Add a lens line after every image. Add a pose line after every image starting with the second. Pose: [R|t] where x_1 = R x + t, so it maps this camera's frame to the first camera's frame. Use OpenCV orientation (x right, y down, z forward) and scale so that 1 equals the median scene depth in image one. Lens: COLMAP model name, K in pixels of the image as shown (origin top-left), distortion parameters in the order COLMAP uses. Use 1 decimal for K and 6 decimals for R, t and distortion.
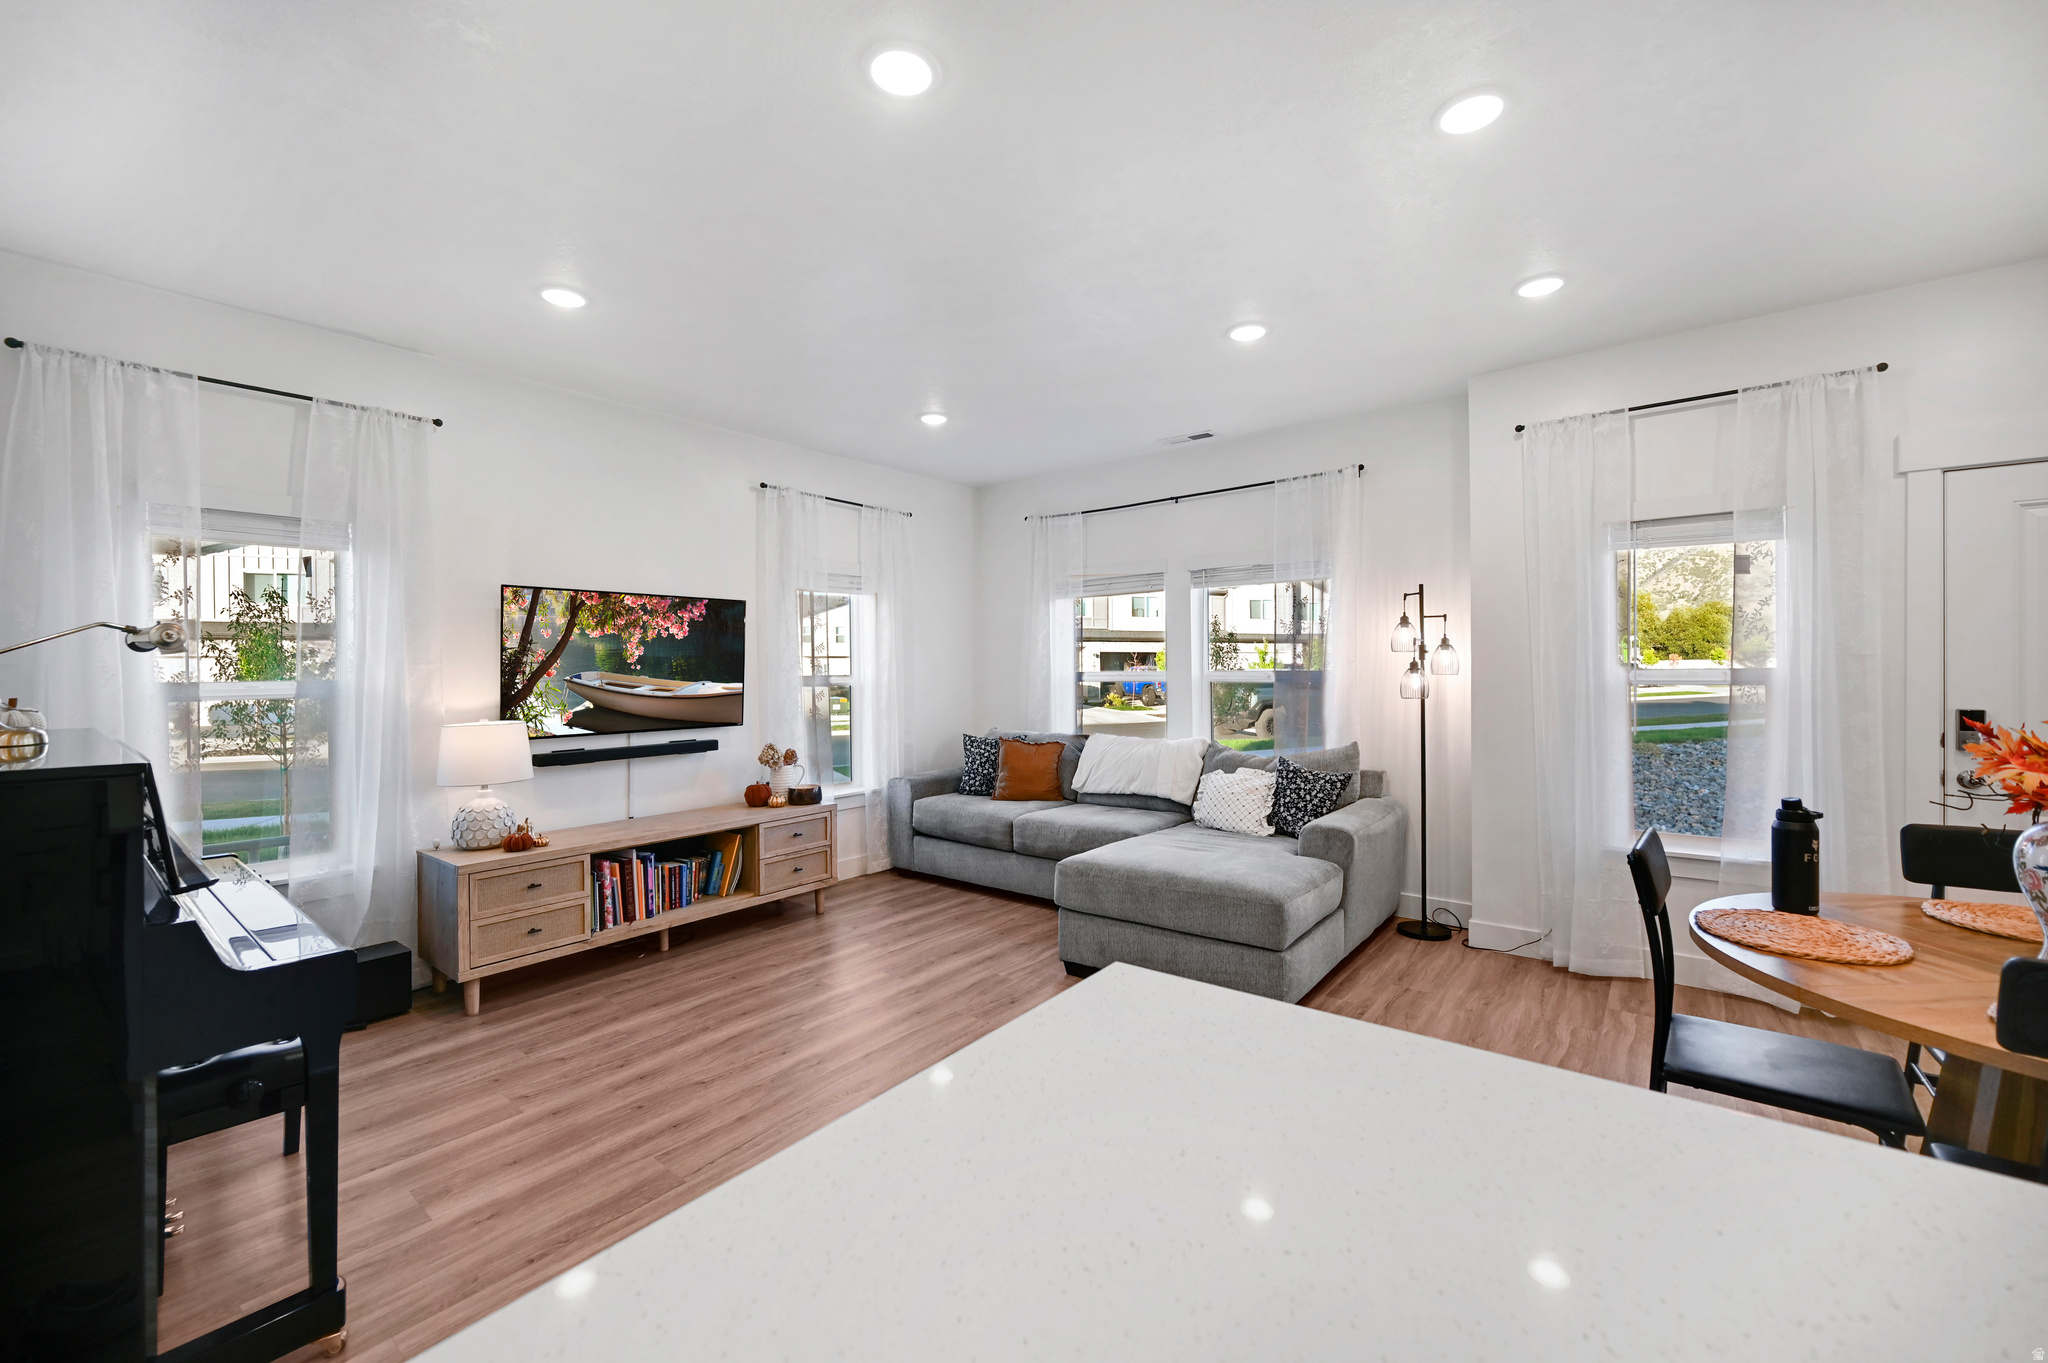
lens RADIAL K [[811.8, 0, 1024.0], [0, 811.8, 681.5], [0, 0, 1]] dist [-0.000767, 0.000195]
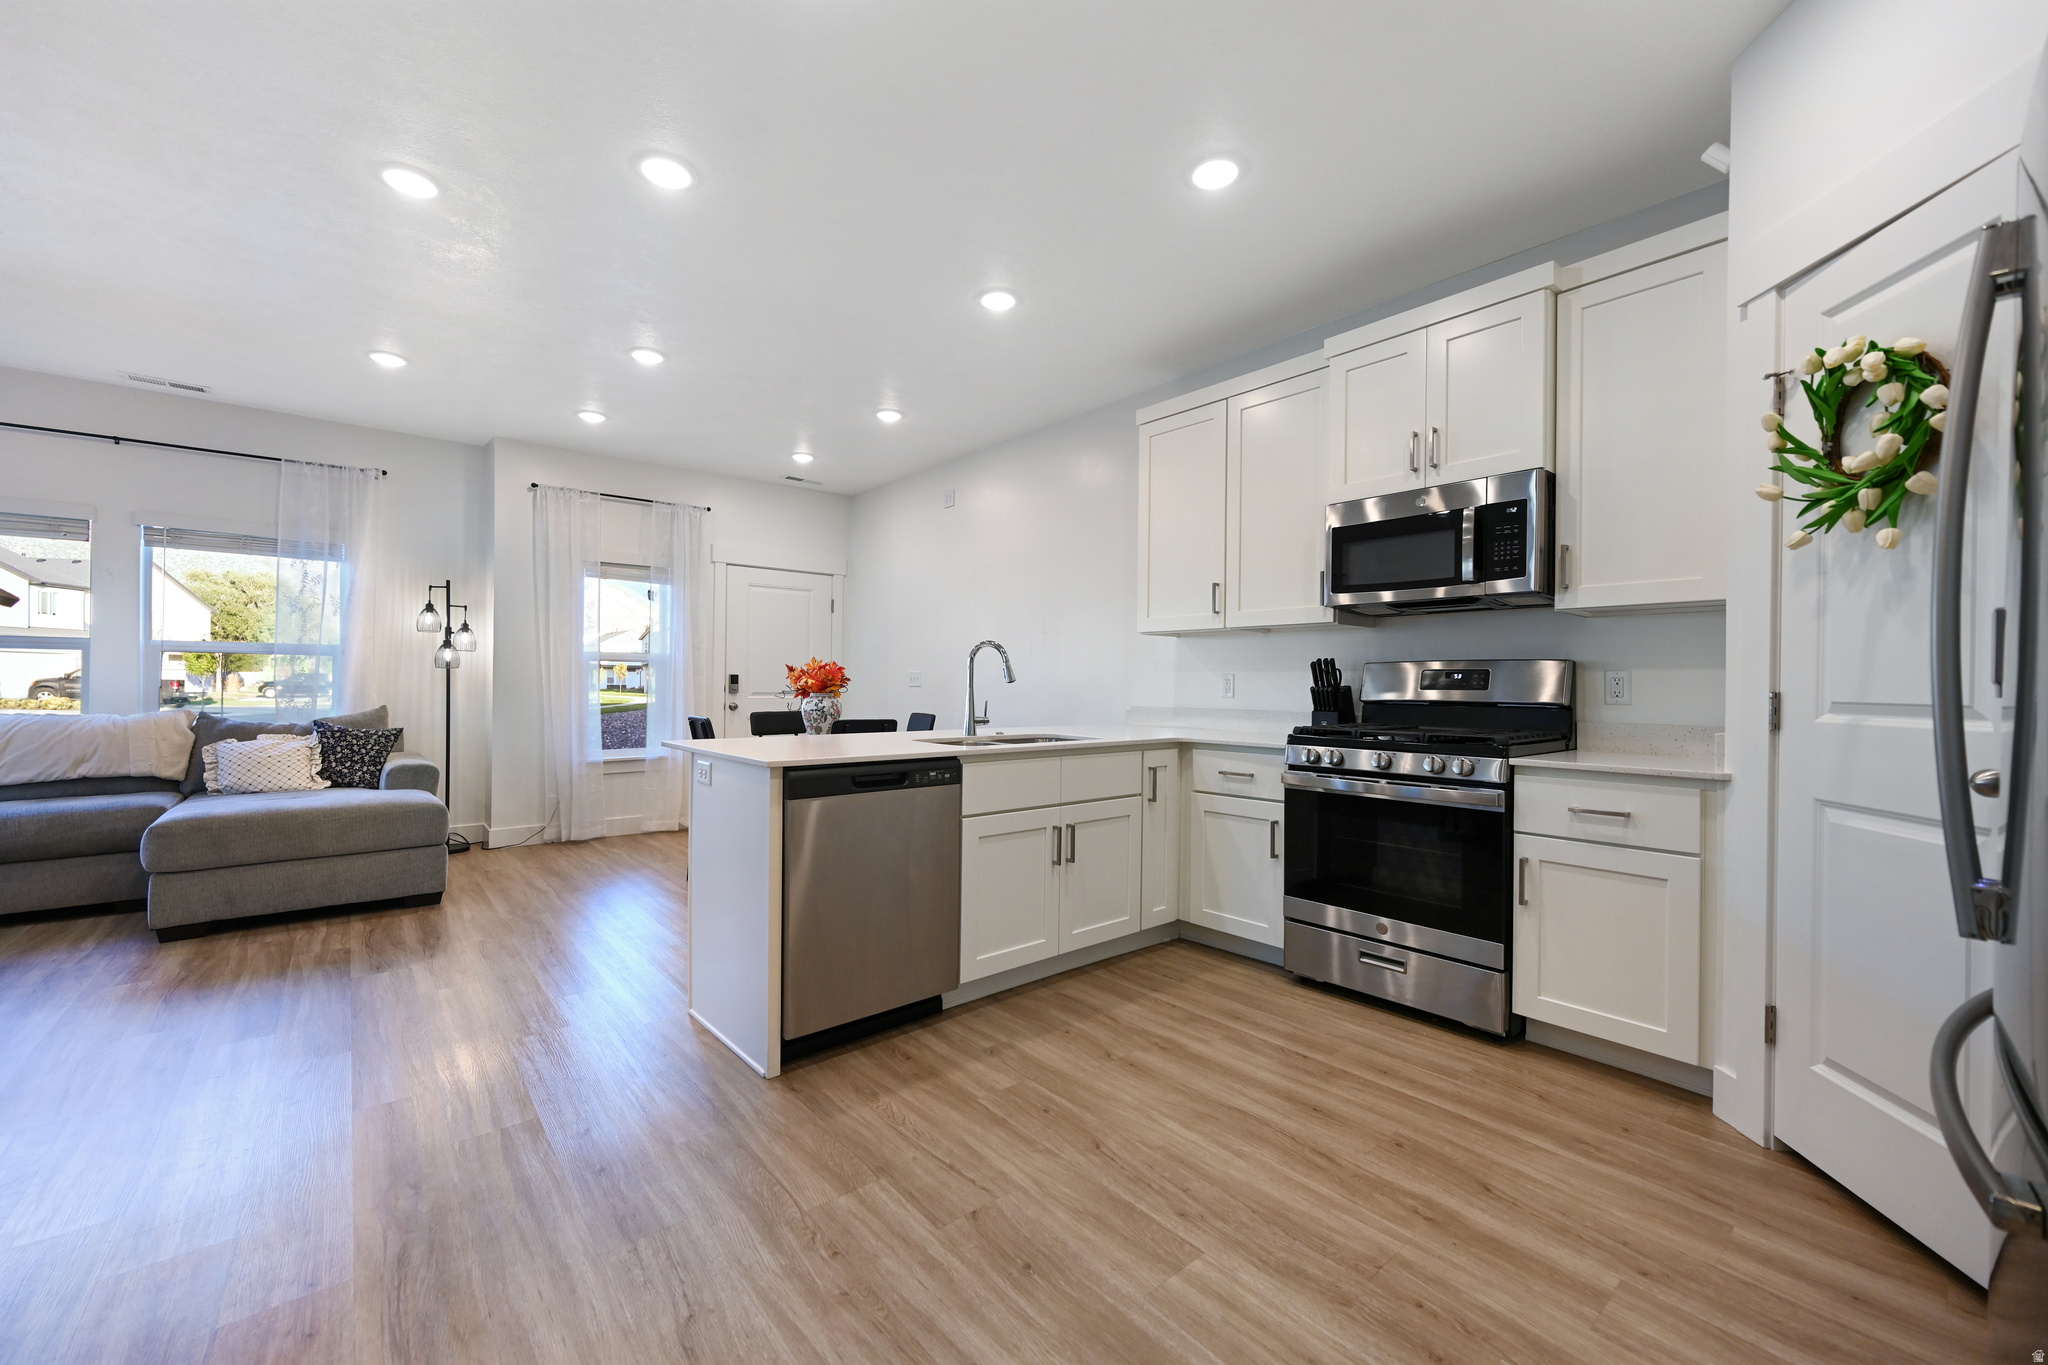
lens RADIAL K [[811.8, 0, 1024.0], [0, 811.8, 682.5], [0, 0, 1]] dist [-0.000767, 0.000195]
pose [[0.220973, 0.009125, 0.975237, -0.567648], [-0.002080, 0.999958, -0.008885, 0.052285], [-0.975278, -0.000065, 0.220983, -0.177912]]
